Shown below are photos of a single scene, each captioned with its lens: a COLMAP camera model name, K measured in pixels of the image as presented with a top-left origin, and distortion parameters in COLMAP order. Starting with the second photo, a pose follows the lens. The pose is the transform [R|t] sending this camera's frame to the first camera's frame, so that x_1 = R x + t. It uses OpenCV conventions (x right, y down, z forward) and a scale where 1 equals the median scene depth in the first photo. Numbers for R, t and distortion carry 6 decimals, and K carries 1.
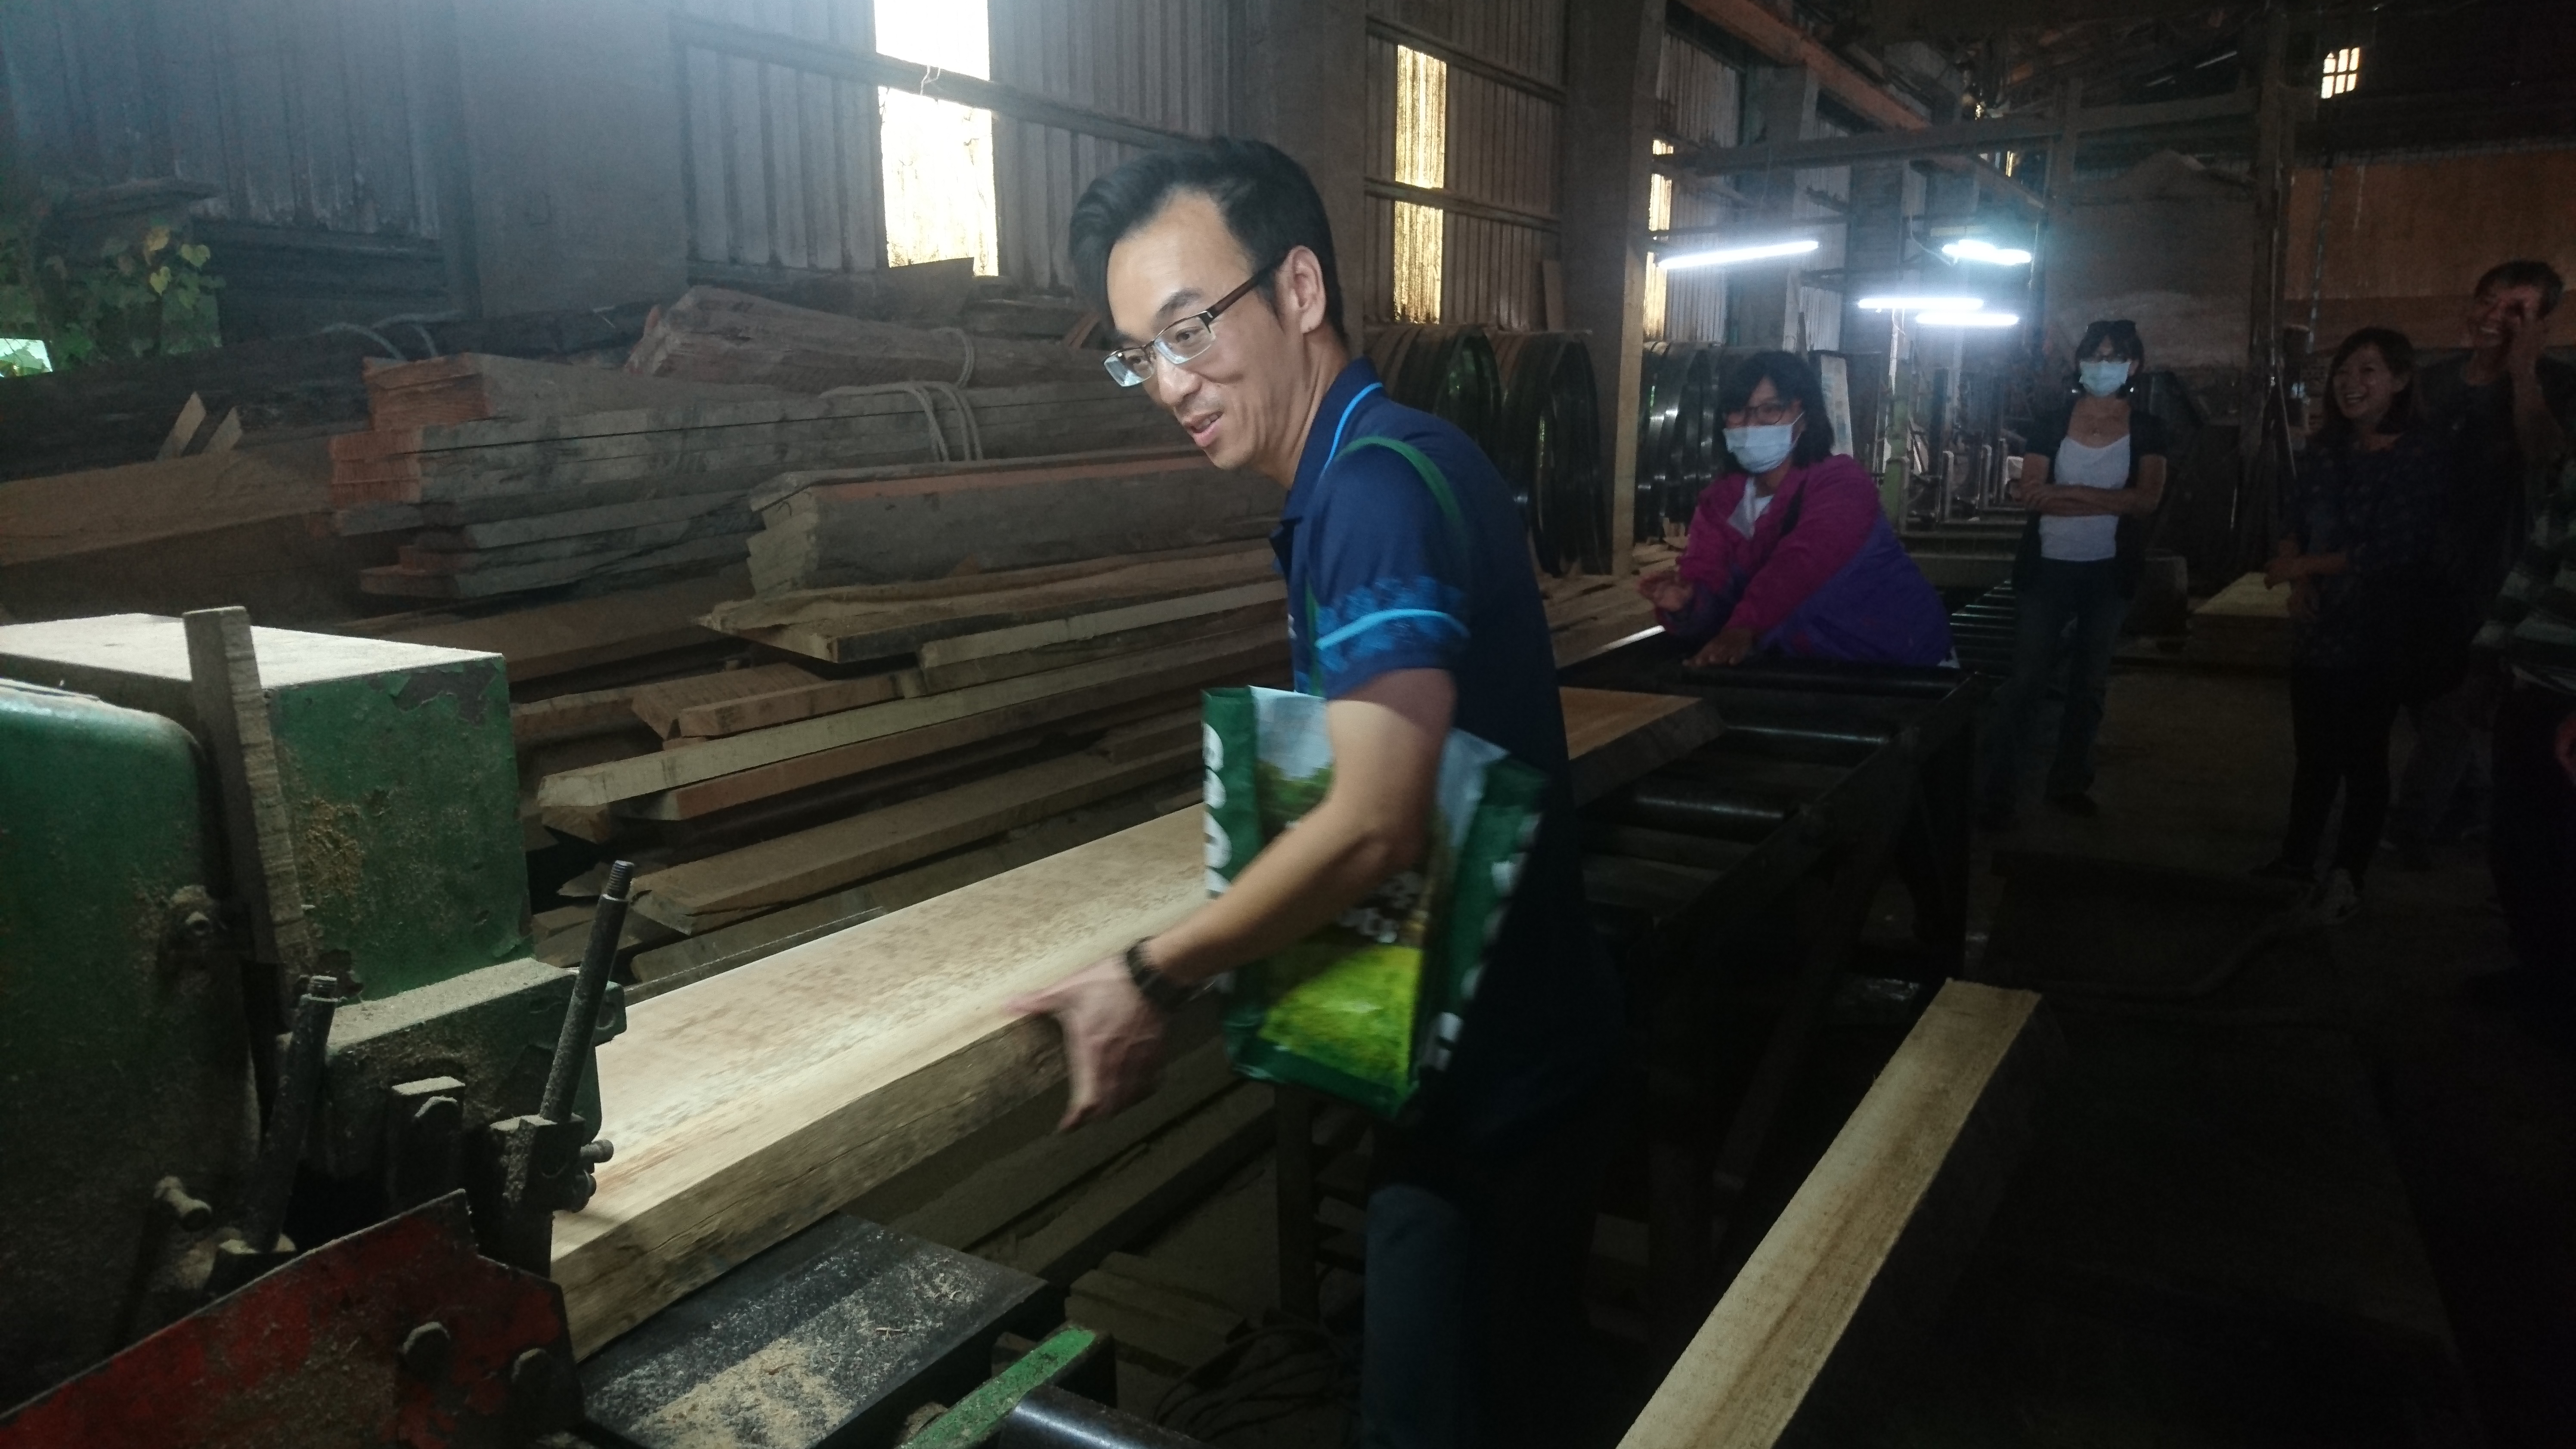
lens RADIAL K [[1649.1, 0, 1288.0], [0, 1649.1, 724.5], [0, 0, 1]] dist [0.194160, -0.287787]
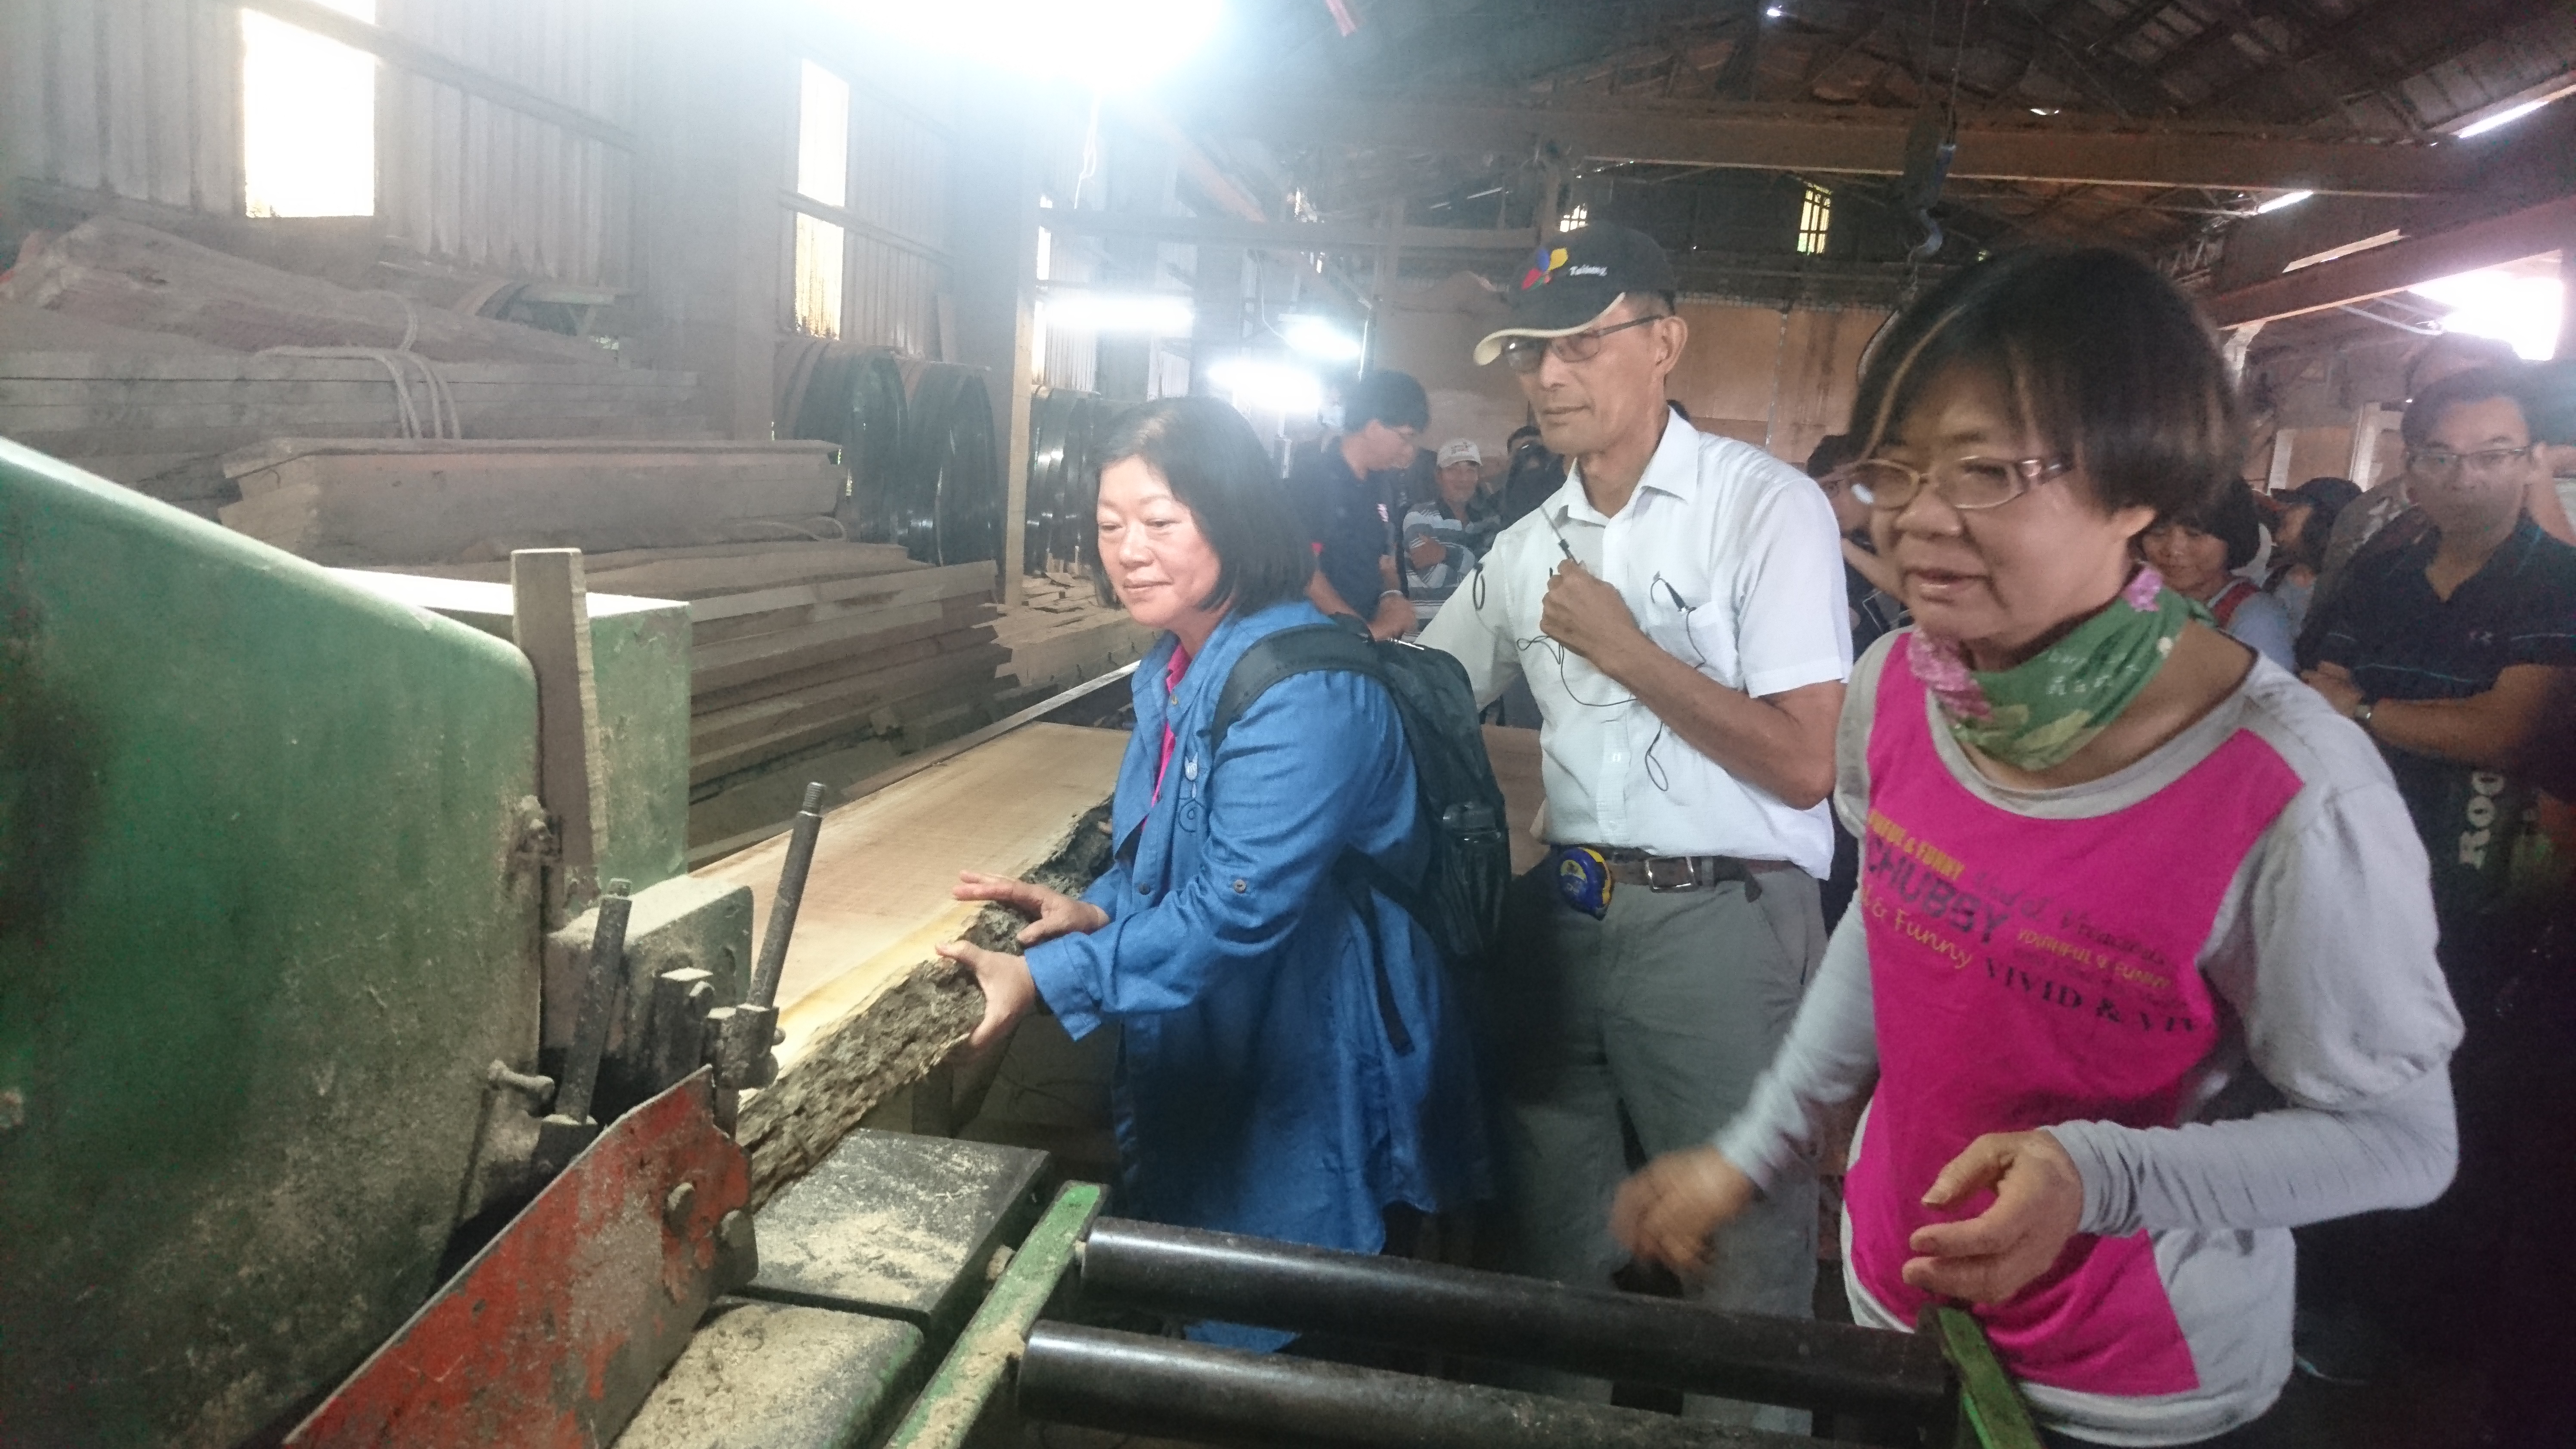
lens RADIAL K [[1655.5, 0, 1288.9], [0, 1655.5, 763.5], [0, 0, 1]] dist [0.044828, -0.034813]
pose [[0.916966, 0.011407, 0.398801, -0.113625], [-0.013155, 0.999912, 0.001648, 0.012434], [-0.398747, -0.006758, 0.917036, -0.035586]]
